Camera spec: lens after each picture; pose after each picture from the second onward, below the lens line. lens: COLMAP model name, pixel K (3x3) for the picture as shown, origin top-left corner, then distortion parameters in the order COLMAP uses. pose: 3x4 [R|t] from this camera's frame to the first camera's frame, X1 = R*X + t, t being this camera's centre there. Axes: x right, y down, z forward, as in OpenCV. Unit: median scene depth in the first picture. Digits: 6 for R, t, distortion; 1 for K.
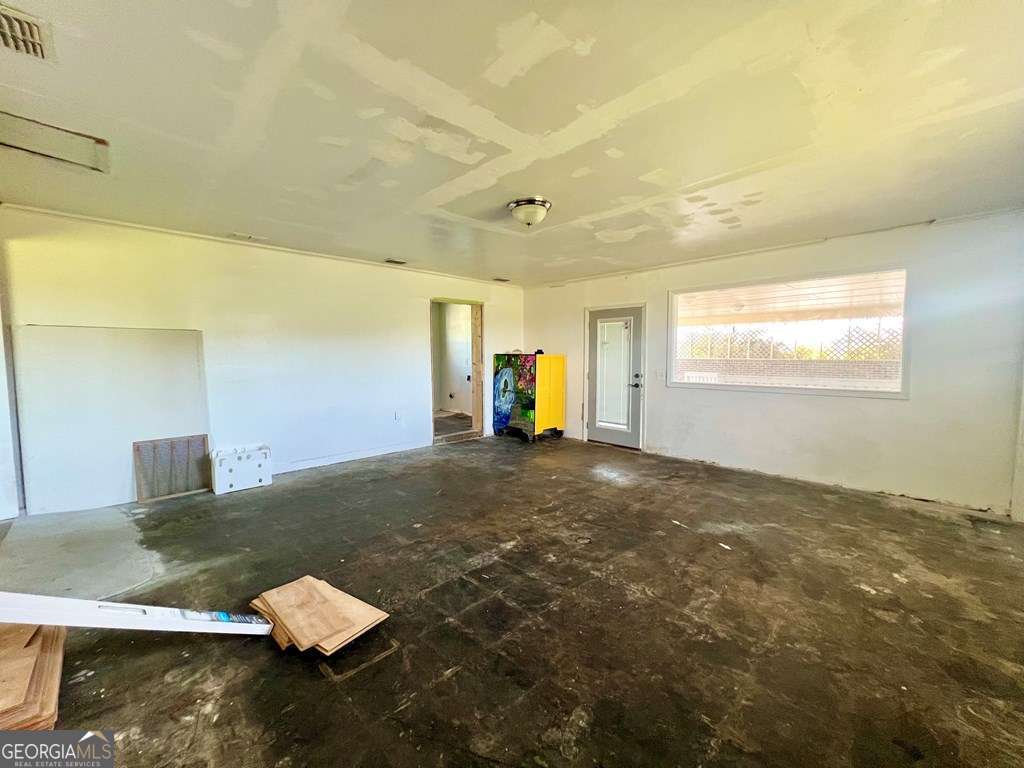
lens RADIAL K [[410.4, 0, 510.0], [0, 410.4, 382.5], [0, 0, 1]] dist [0.000237, -0.000090]
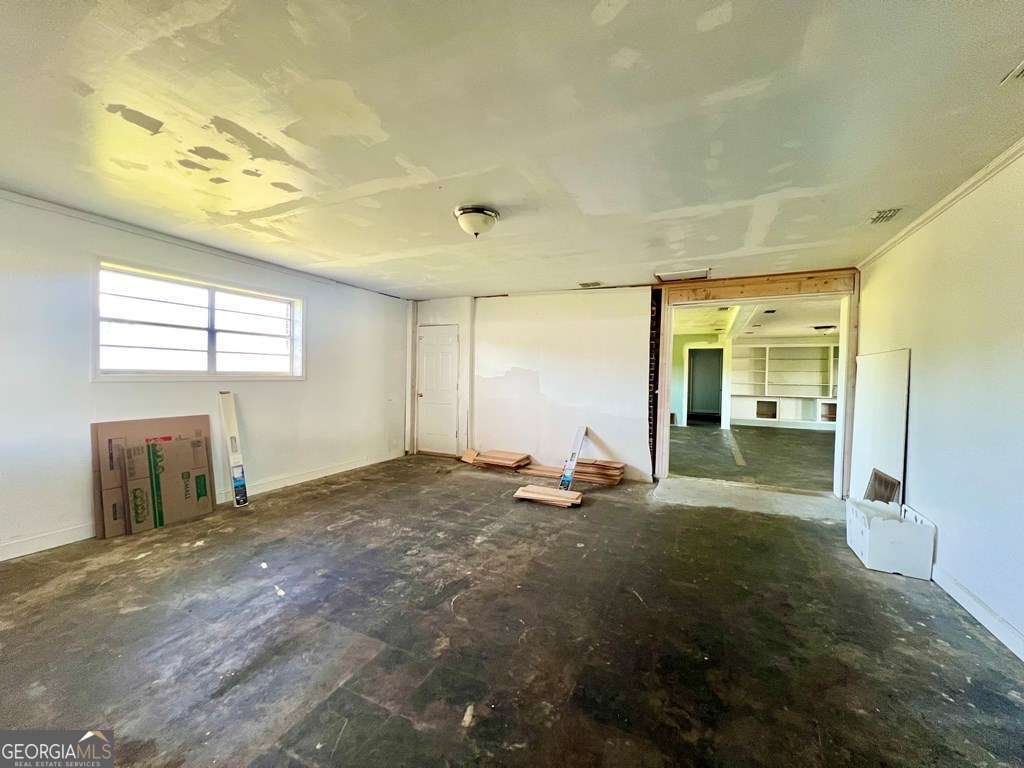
lens RADIAL K [[410.4, 0, 510.0], [0, 410.4, 382.5], [0, 0, 1]] dist [0.000237, -0.000090]
pose [[-0.942677, -0.009798, -0.333563, 0.309067], [-0.039703, 0.995762, 0.082955, -0.137494], [0.331337, 0.091443, -0.939071, 2.103896]]
